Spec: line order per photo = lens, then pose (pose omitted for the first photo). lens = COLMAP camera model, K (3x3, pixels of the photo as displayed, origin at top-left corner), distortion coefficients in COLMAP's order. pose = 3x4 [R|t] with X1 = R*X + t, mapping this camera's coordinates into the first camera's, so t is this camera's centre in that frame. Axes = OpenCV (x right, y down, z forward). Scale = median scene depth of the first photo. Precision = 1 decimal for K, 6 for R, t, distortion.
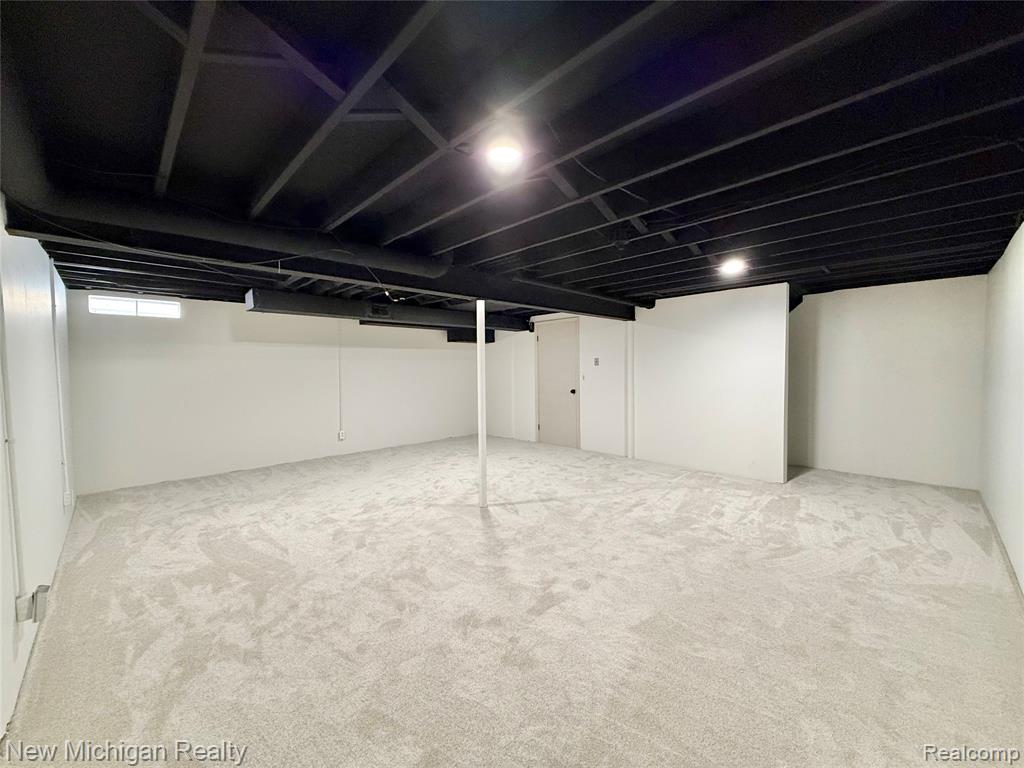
lens RADIAL K [[410.2, 0, 508.5], [0, 410.2, 383.2], [0, 0, 1]] dist [0.000681, -0.000025]
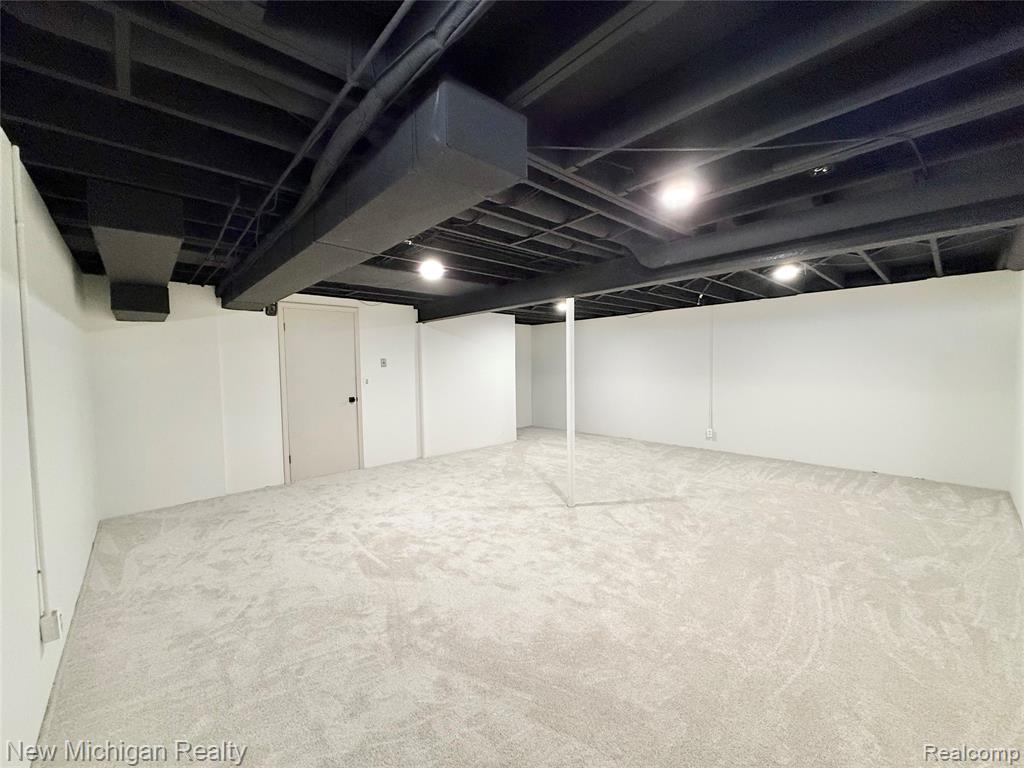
lens RADIAL K [[410.2, 0, 508.5], [0, 410.2, 383.2], [0, 0, 1]] dist [0.000681, -0.000025]
pose [[0.020790, -0.026617, 0.999429, -0.810436], [0.052610, 0.998290, 0.025492, -0.020486], [-0.998399, 0.052050, 0.022155, 0.867380]]
